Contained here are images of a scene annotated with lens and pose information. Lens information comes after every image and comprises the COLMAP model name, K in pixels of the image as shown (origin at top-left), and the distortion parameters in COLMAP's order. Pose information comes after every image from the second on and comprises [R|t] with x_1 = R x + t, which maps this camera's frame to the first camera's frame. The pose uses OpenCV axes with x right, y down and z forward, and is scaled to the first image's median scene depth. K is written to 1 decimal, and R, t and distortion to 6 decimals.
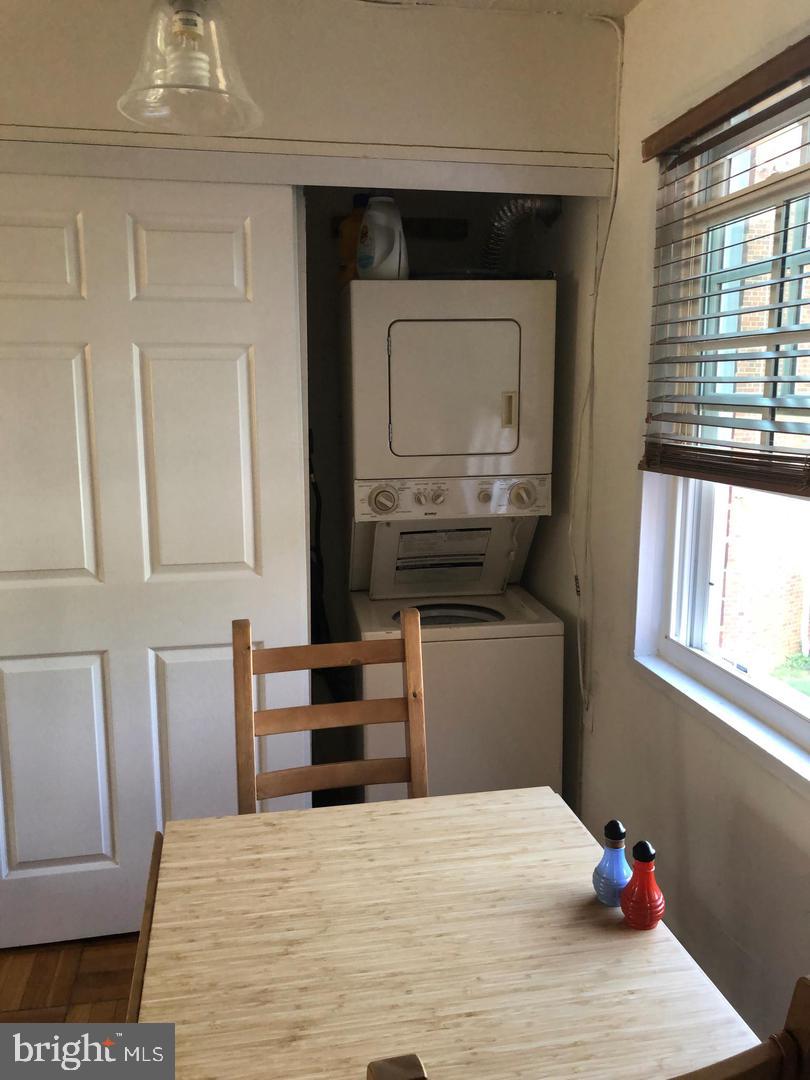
lens RADIAL K [[899.7, 0, 403.9], [0, 899.7, 537.6], [0, 0, 1]] dist [0.025402, -0.002730]
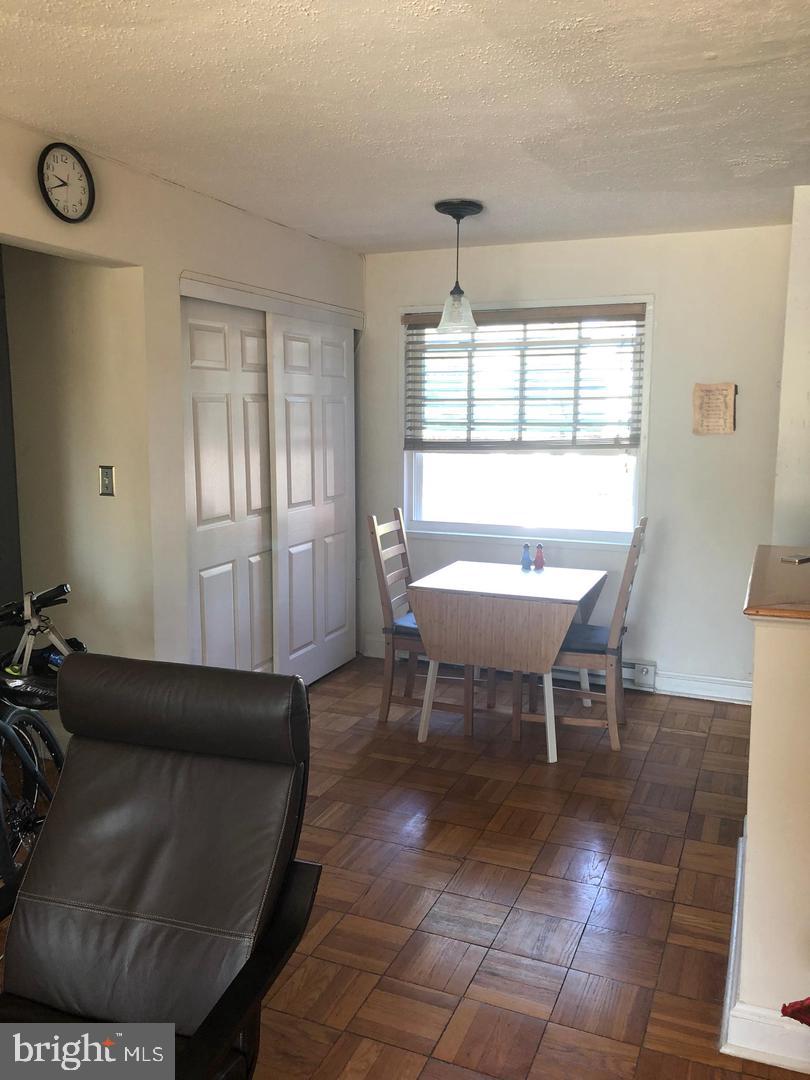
lens RADIAL K [[899.7, 0, 406.4], [0, 899.7, 540.7], [0, 0, 1]] dist [0.025402, -0.002730]
pose [[0.563839, -0.116304, 0.817654, -1.746684], [0.134699, 0.989728, 0.047894, 0.048920], [-0.814826, 0.083133, 0.573714, -0.353498]]
